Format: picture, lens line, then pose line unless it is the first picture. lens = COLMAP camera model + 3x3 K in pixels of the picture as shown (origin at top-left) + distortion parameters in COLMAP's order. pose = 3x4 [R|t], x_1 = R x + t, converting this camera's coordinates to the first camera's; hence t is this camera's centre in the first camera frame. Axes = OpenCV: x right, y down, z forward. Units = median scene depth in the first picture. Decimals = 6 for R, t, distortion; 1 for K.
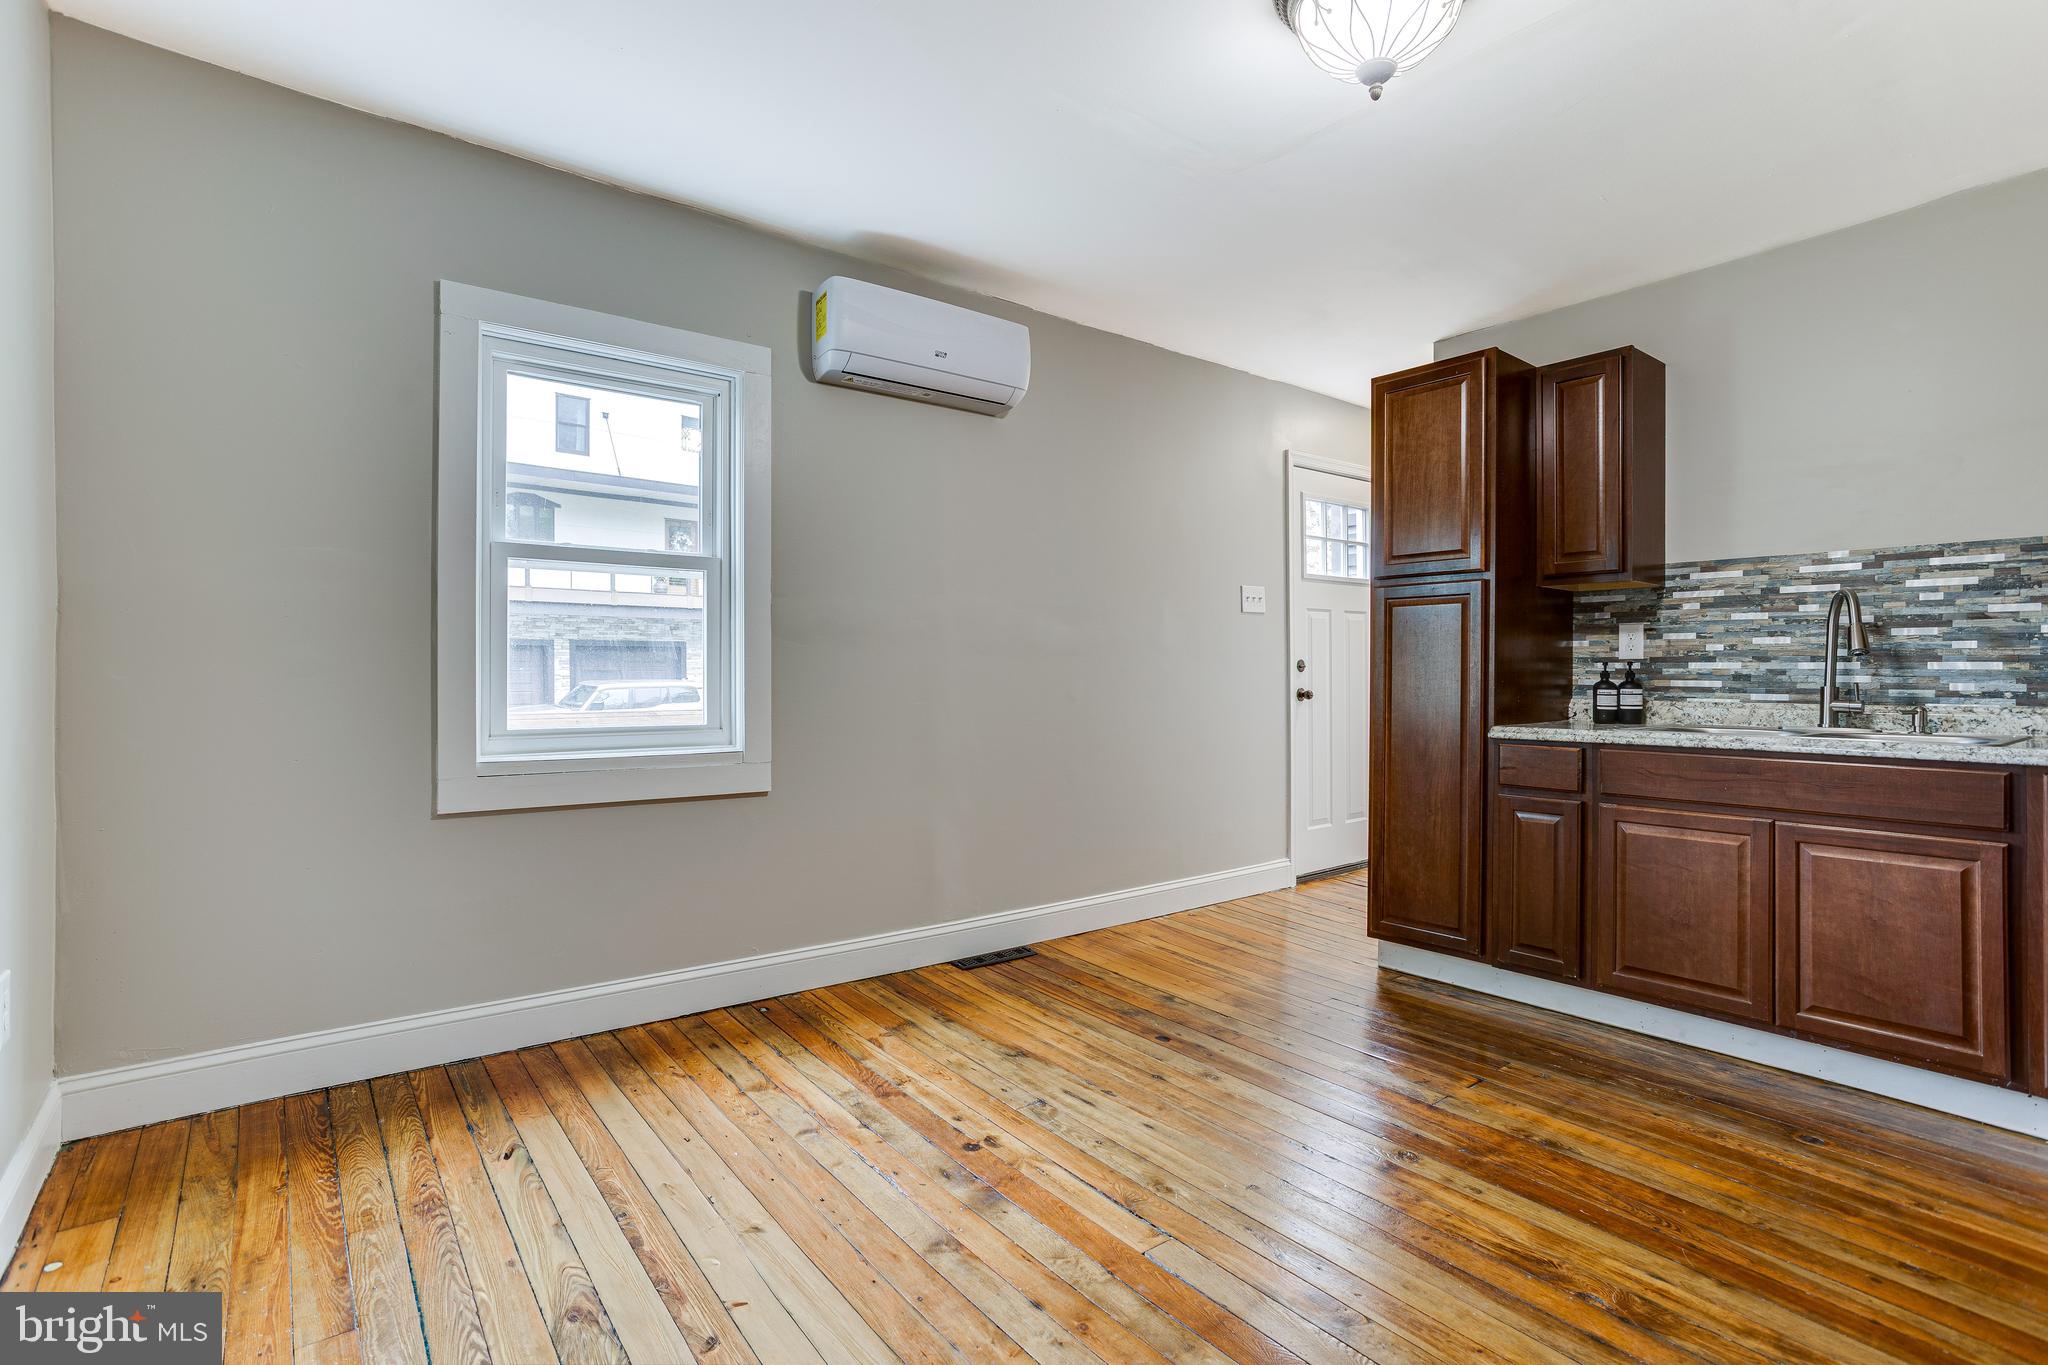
lens RADIAL K [[977.7, 0, 1058.1], [0, 977.7, 670.9], [0, 0, 1]] dist [-0.039915, 0.023685]
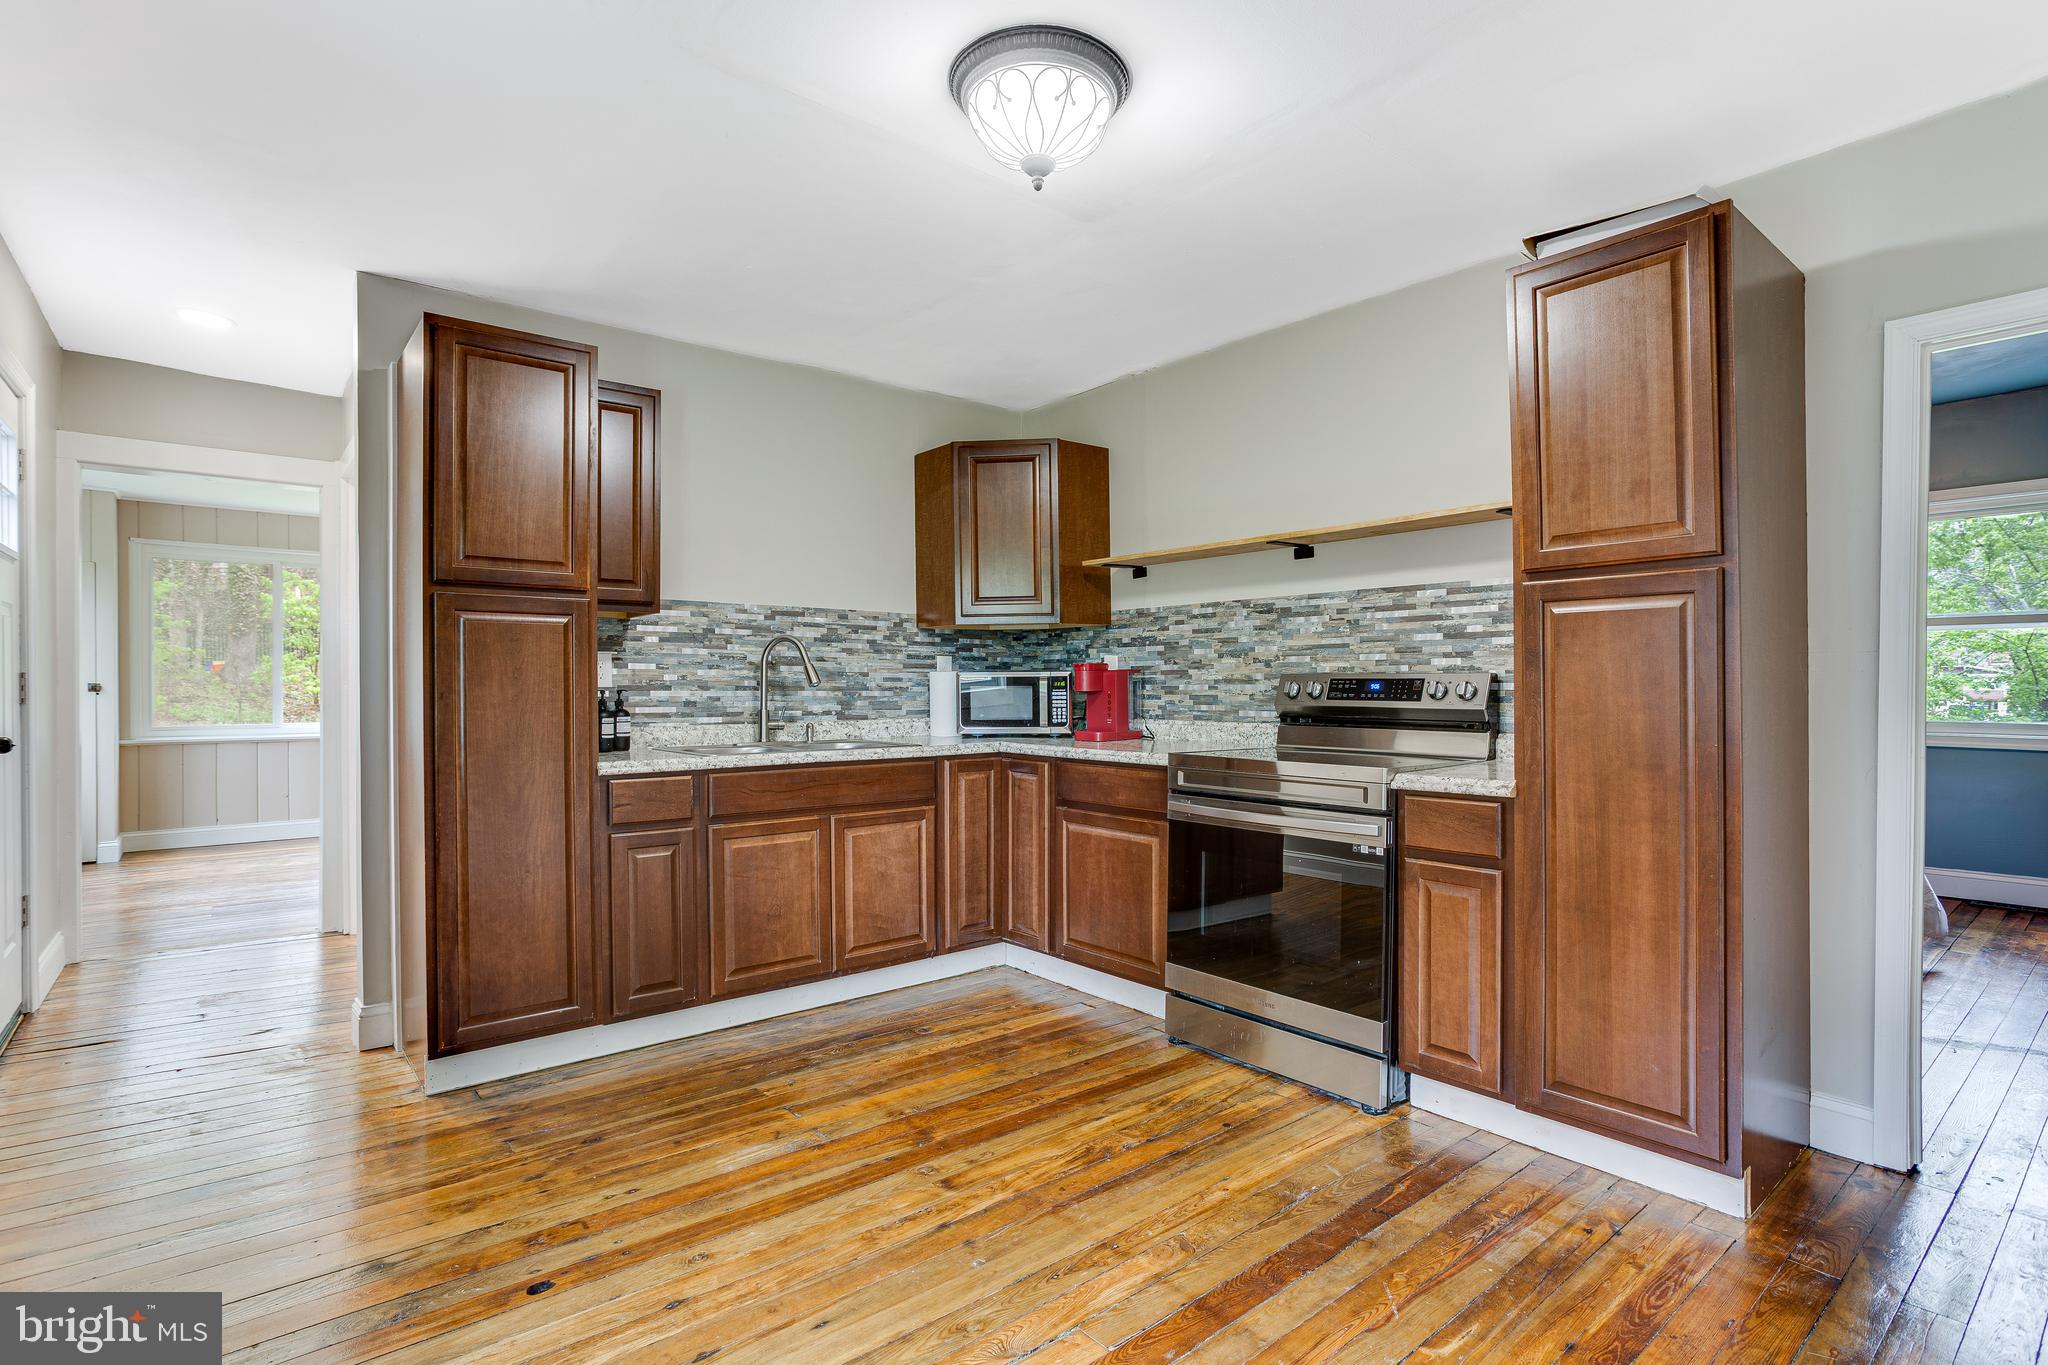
lens RADIAL K [[977.7, 0, 1025.3], [0, 977.7, 686.2], [0, 0, 1]] dist [-0.039915, 0.023685]
pose [[-0.000542, -0.002732, 0.999996, -0.521578], [-0.002637, 0.999993, 0.002731, -0.021025], [-0.999996, -0.002636, -0.000549, 0.676149]]
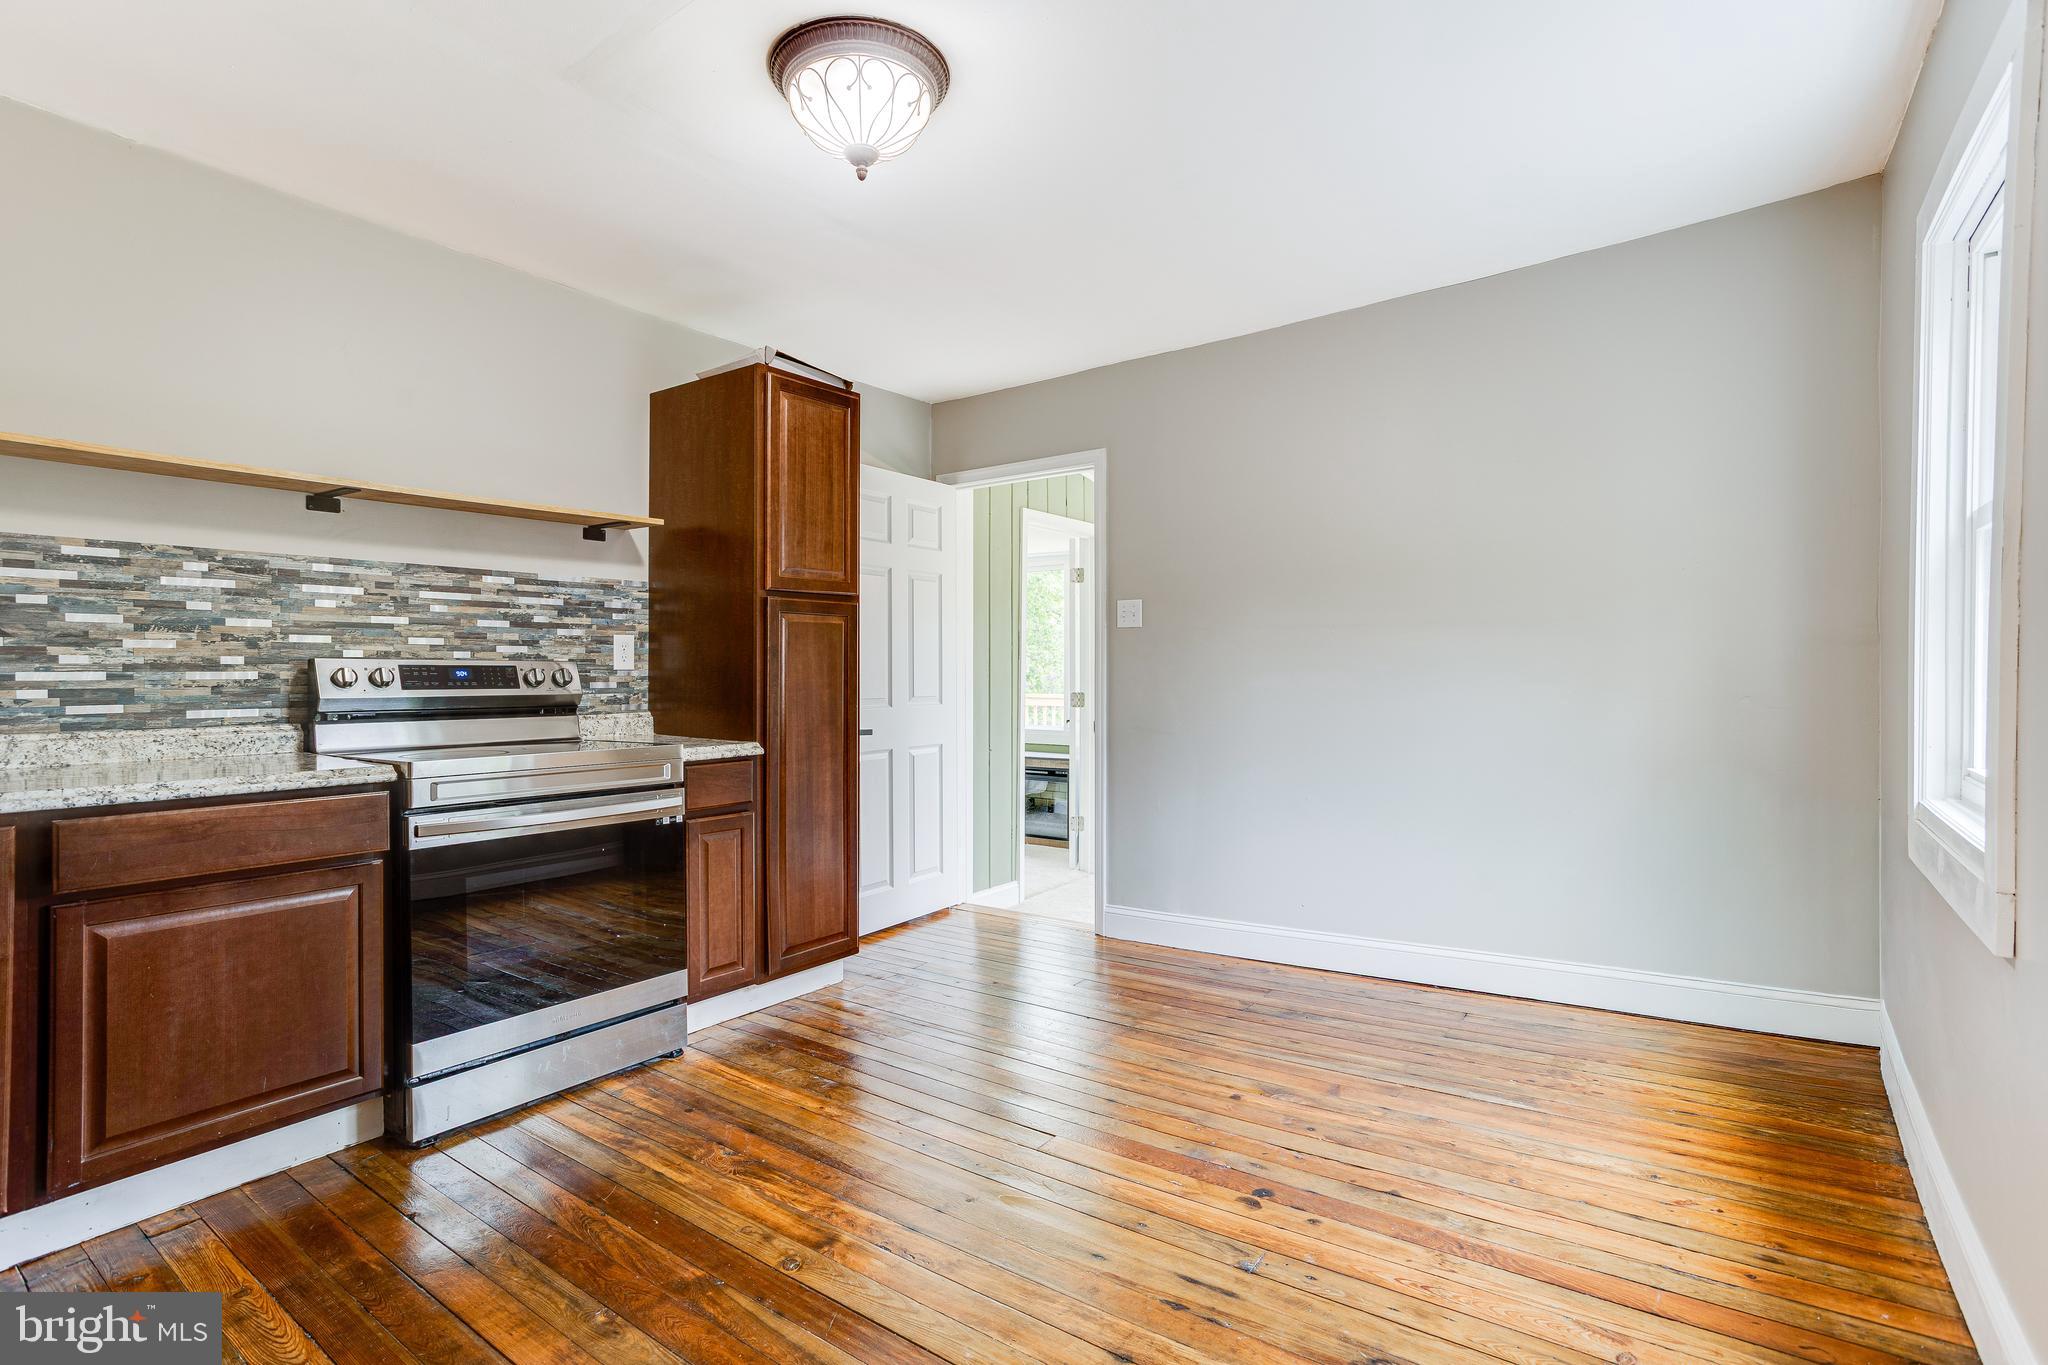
lens RADIAL K [[977.7, 0, 1010.9], [0, 977.7, 680.2], [0, 0, 1]] dist [-0.039915, 0.023685]
pose [[-0.974230, 0.004928, -0.225501, 0.275630], [0.004757, 0.999988, 0.001302, -0.010318], [0.225505, 0.000196, -0.974242, 1.417619]]
